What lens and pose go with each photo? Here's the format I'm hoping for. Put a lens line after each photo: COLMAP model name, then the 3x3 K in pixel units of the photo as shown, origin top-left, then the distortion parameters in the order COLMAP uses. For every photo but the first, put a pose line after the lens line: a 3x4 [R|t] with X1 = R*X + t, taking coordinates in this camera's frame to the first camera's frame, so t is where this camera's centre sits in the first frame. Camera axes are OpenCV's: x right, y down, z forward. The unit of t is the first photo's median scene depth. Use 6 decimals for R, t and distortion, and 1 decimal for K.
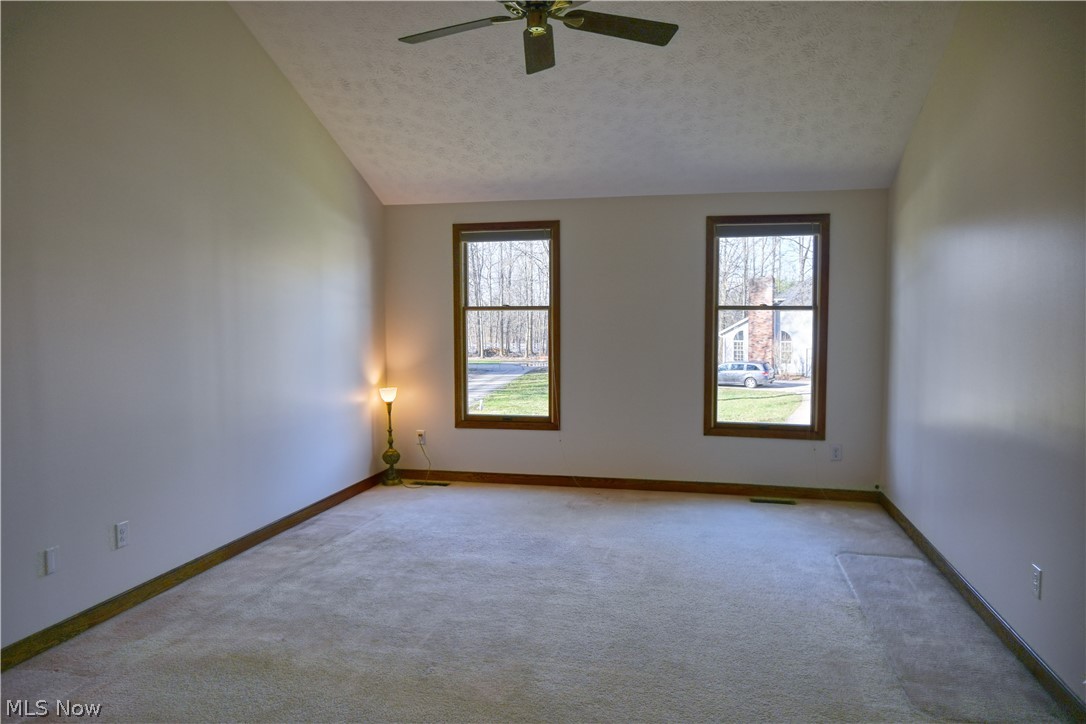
lens RADIAL K [[762.7, 0, 543.0], [0, 762.7, 362.0], [0, 0, 1]] dist [-0.004244, -0.001508]
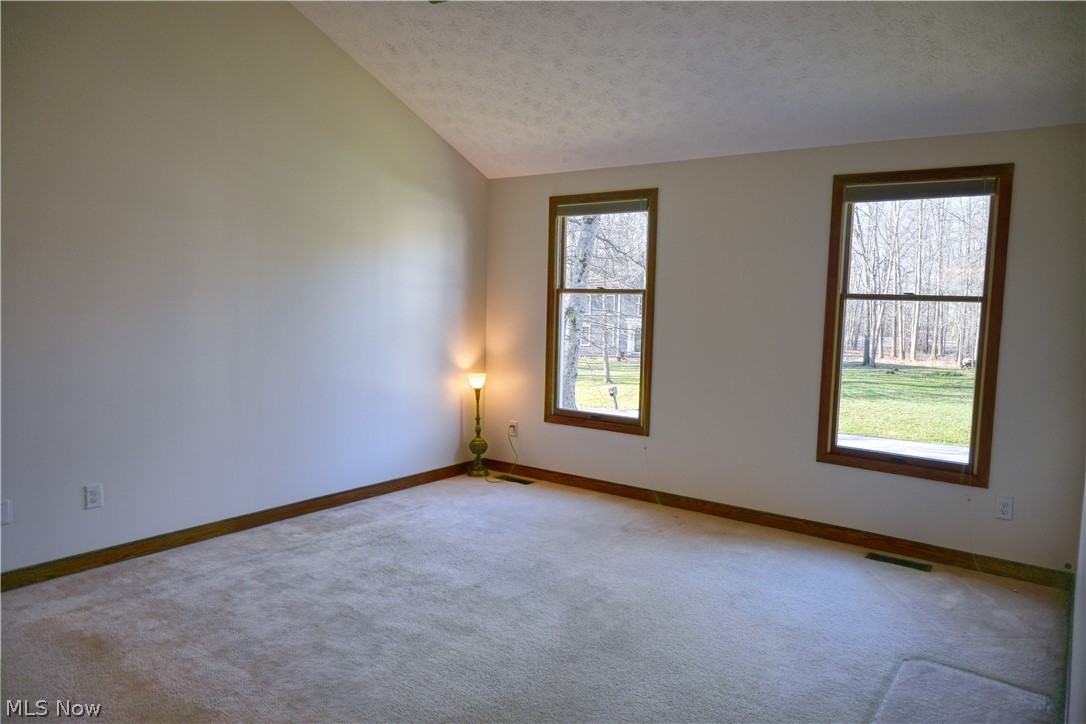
lens RADIAL K [[750.0, 0, 563.9], [0, 750.0, 364.4], [0, 0, 1]] dist [0.000227, -0.000909]
pose [[0.909912, 0.060533, -0.410362, 0.295025], [-0.050826, 0.998110, 0.034532, -0.015576], [0.411677, -0.010564, 0.911269, 0.211803]]
